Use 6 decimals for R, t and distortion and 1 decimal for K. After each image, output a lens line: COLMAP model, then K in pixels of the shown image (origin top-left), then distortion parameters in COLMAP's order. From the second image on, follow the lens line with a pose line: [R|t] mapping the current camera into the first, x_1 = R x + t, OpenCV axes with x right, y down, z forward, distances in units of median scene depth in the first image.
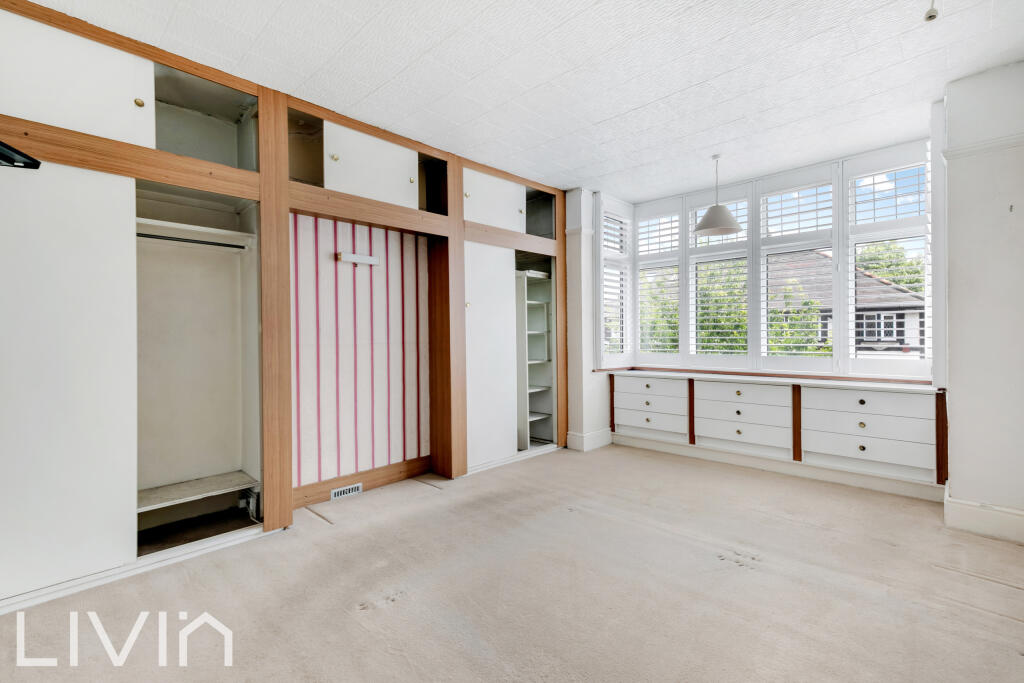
lens RADIAL K [[455.9, 0, 513.4], [0, 455.9, 339.4], [0, 0, 1]] dist [-0.003391, -0.002155]
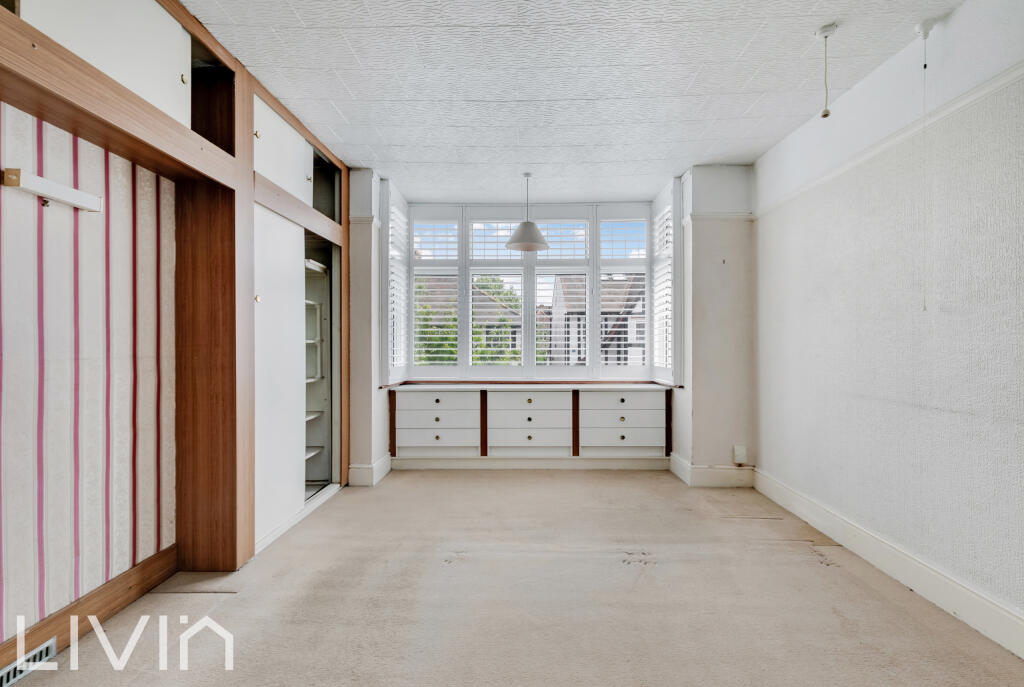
lens RADIAL K [[455.9, 0, 515.4], [0, 455.9, 344.0], [0, 0, 1]] dist [-0.003391, -0.002155]
pose [[0.729122, 0.009499, 0.684318, -0.260924], [0.001037, 0.999887, -0.014984, 0.000358], [-0.684383, 0.011634, 0.729030, 0.244367]]
